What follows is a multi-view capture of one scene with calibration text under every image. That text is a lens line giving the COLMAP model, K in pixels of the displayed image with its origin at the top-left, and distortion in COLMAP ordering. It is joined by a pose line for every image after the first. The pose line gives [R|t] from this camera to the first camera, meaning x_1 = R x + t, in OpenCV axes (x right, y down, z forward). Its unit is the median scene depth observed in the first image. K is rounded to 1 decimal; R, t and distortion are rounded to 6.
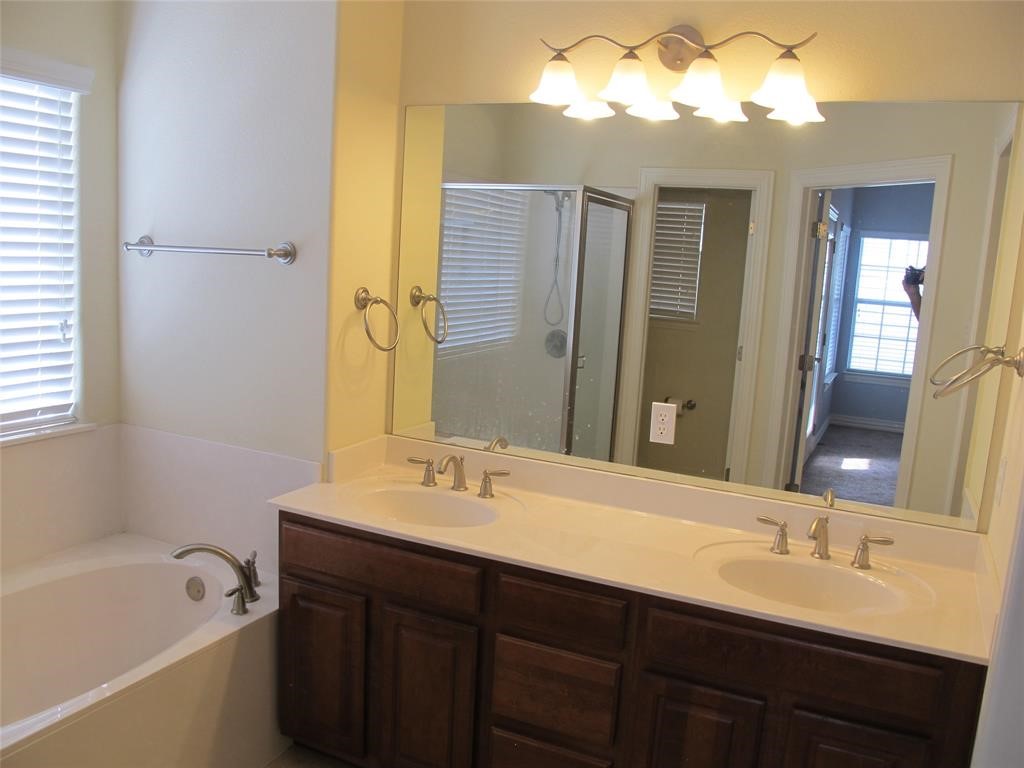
lens RADIAL K [[864.7, 0, 516.3], [0, 864.7, 381.7], [0, 0, 1]] dist [-0.135127, 0.085652]
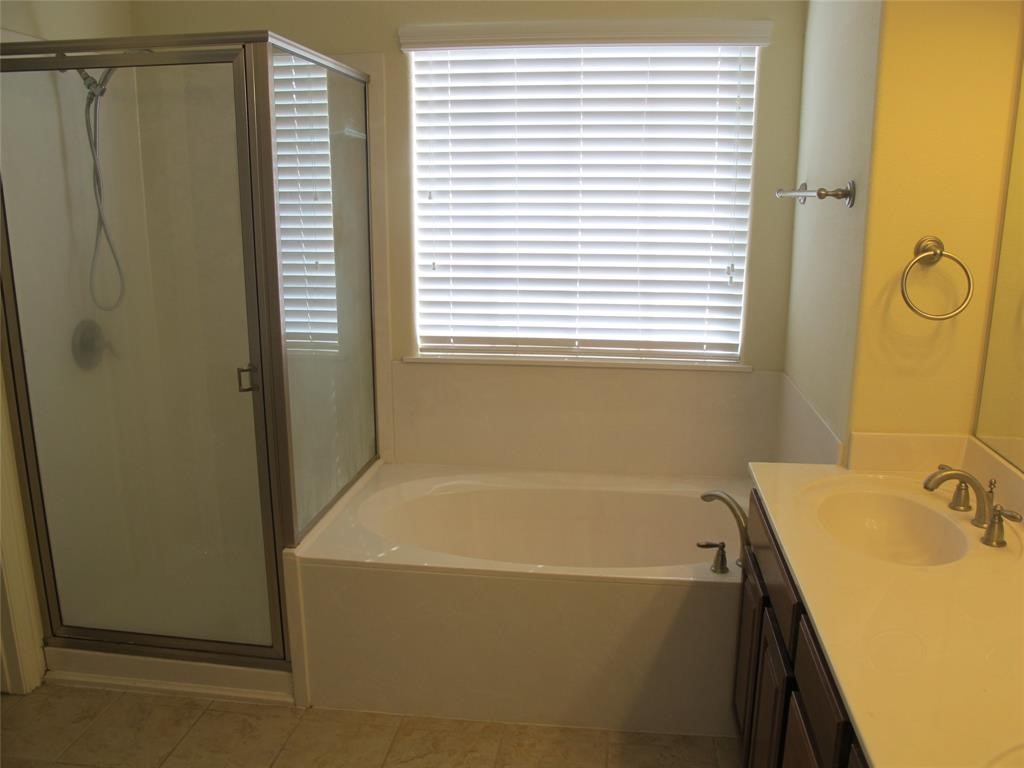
lens RADIAL K [[864.7, 0, 514.6], [0, 864.7, 384.6], [0, 0, 1]] dist [-0.135127, 0.085652]
pose [[0.310950, 0.159580, -0.936933, 0.426797], [-0.133623, 0.983352, 0.123139, -0.020563], [0.940986, 0.086906, 0.327097, 0.402049]]
